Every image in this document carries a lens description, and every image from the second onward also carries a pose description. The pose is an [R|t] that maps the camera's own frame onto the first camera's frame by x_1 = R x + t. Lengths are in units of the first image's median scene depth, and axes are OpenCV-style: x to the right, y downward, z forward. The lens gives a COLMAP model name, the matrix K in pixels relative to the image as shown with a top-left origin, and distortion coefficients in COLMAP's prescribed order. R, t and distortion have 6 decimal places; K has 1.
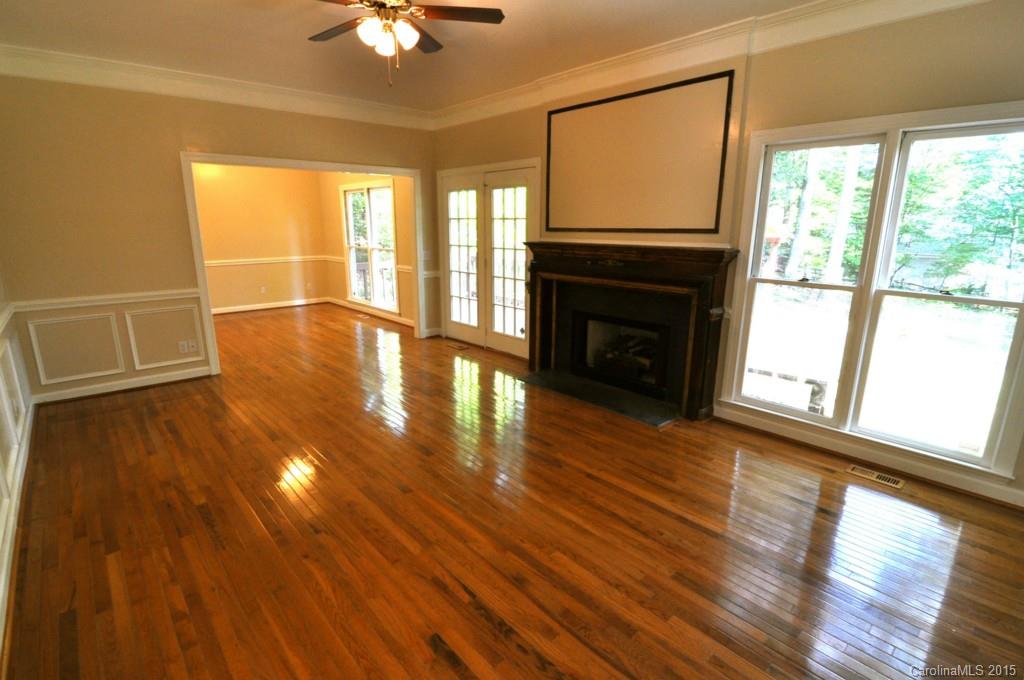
lens RADIAL K [[492.3, 0, 507.7], [0, 492.3, 338.6], [0, 0, 1]] dist [-0.006252, -0.003329]
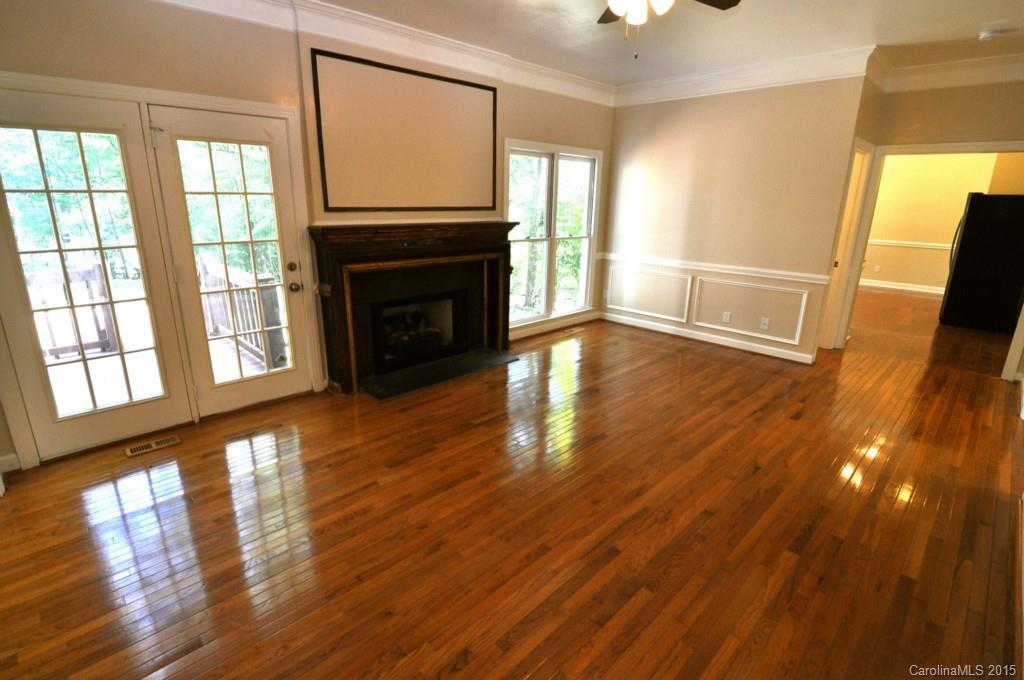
lens RADIAL K [[492.3, 0, 510.7], [0, 492.3, 339.3], [0, 0, 1]] dist [-0.006252, -0.003329]
pose [[-0.053829, -0.272418, 0.960672, -0.919923], [0.218429, 0.935555, 0.277535, -0.235097], [-0.974367, 0.224778, 0.009144, 0.976914]]
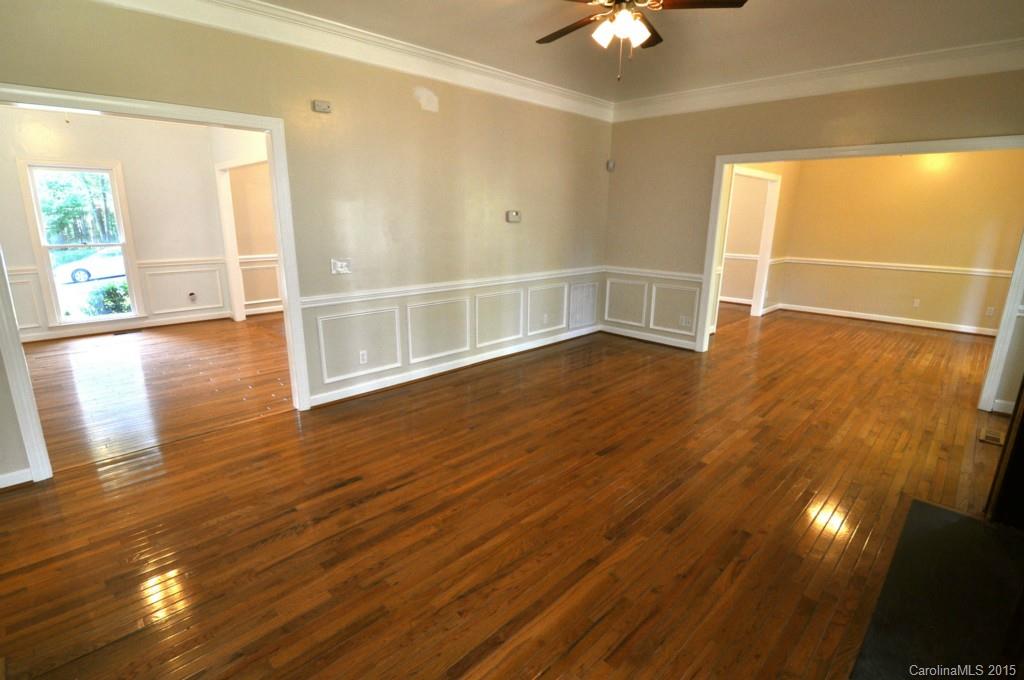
lens RADIAL K [[492.3, 0, 507.6], [0, 492.3, 339.9], [0, 0, 1]] dist [-0.006252, -0.003329]
pose [[0.054197, 0.244419, -0.968154, 0.622443], [-0.241968, 0.943896, 0.224750, -0.132939], [0.968769, 0.222081, 0.110297, 0.573615]]
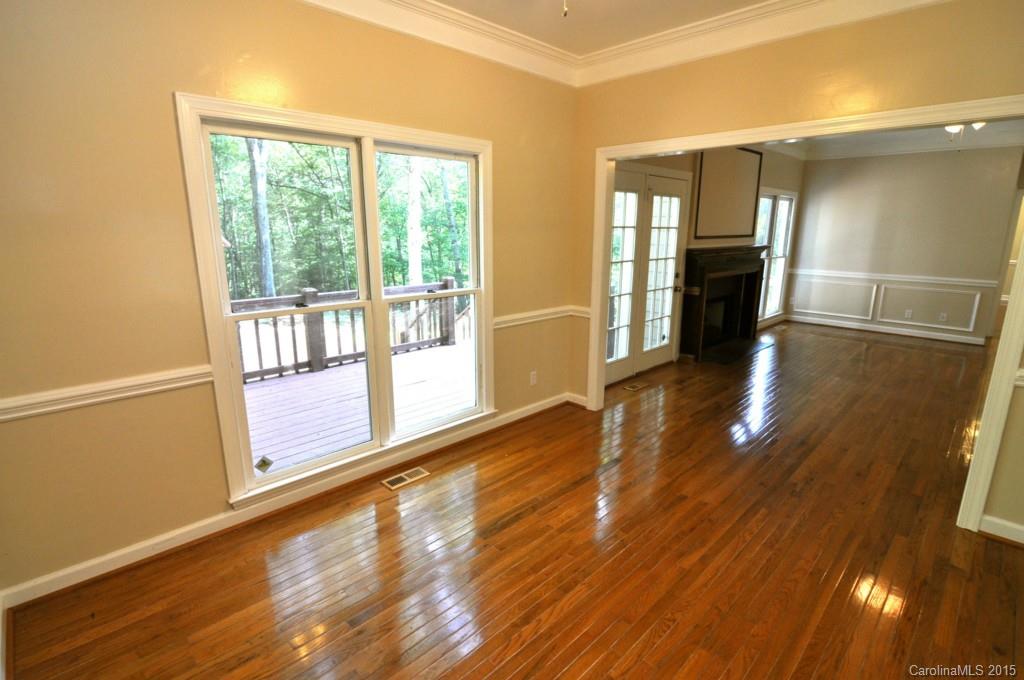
lens RADIAL K [[492.3, 0, 509.0], [0, 492.3, 342.7], [0, 0, 1]] dist [-0.006252, -0.003329]
pose [[-0.044926, -0.221738, 0.974071, -1.377909], [0.233136, 0.945805, 0.226056, -0.450648], [-0.971406, 0.237247, 0.009204, 1.887705]]
